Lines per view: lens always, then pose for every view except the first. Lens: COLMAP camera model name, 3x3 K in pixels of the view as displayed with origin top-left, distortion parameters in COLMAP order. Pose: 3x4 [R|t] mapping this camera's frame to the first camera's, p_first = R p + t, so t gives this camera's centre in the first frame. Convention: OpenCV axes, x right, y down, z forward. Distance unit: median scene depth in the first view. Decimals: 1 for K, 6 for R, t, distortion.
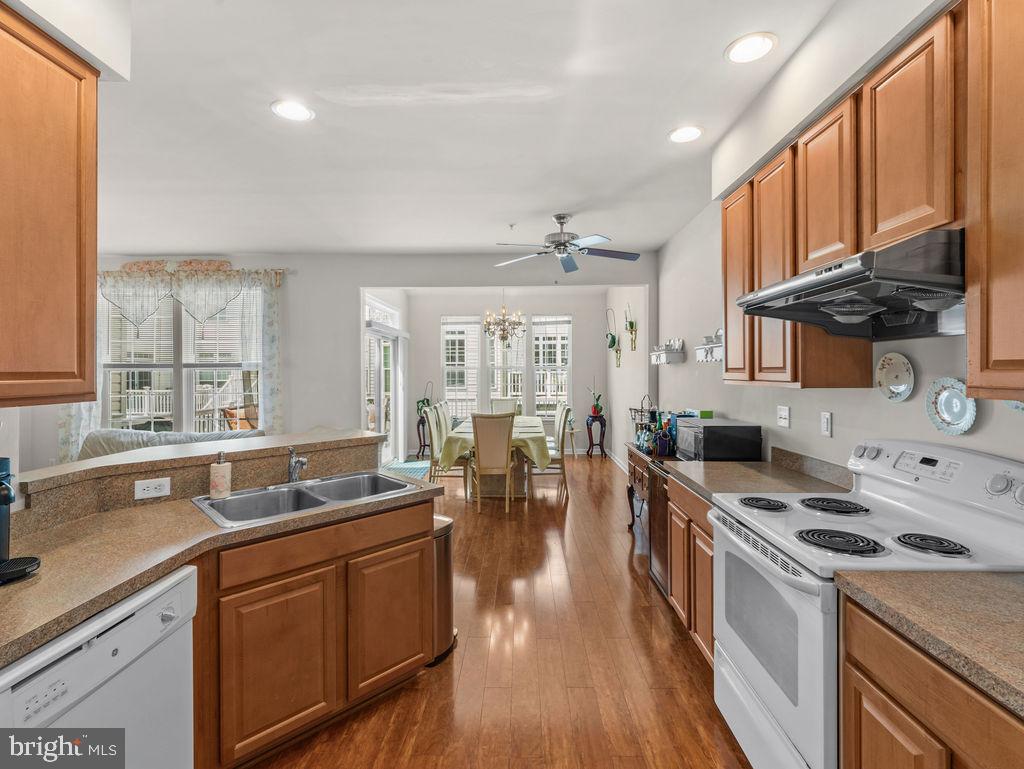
lens RADIAL K [[476.4, 0, 516.0], [0, 476.4, 371.4], [0, 0, 1]] dist [-0.002035, 0.000051]
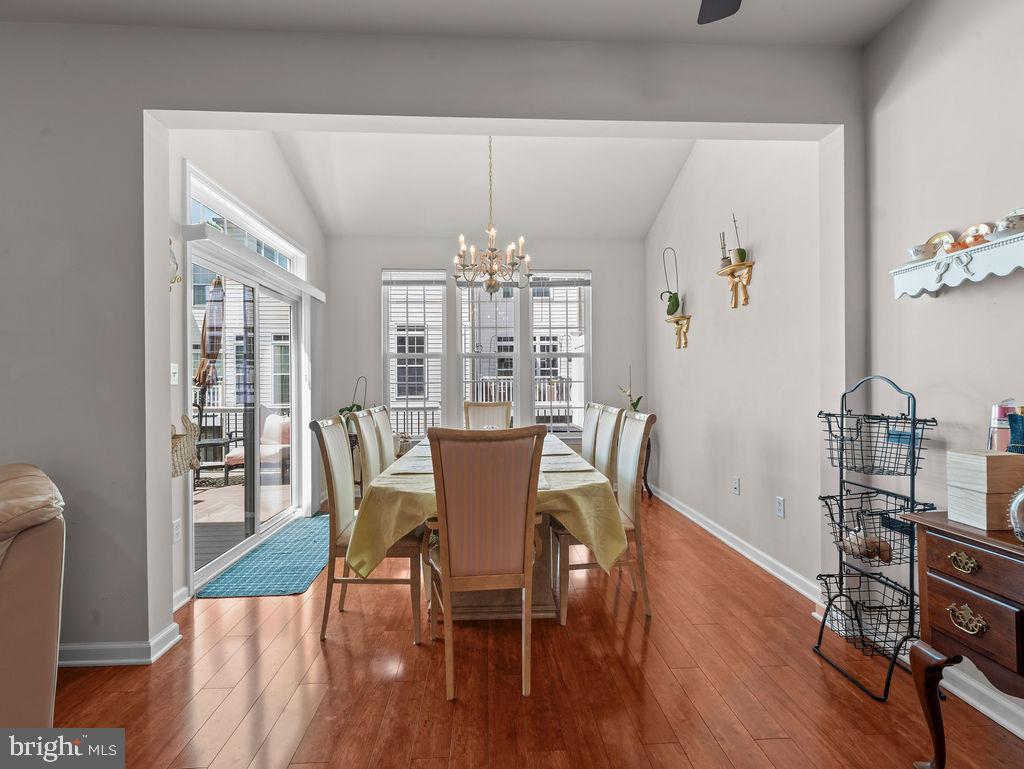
lens RADIAL K [[476.4, 0, 515.0], [0, 476.4, 383.2], [0, 0, 1]] dist [-0.002035, 0.000051]
pose [[0.997210, -0.004192, 0.074532, -0.049542], [0.004263, 0.999991, -0.000791, 0.048387], [-0.074528, 0.001107, 0.997218, 0.569343]]
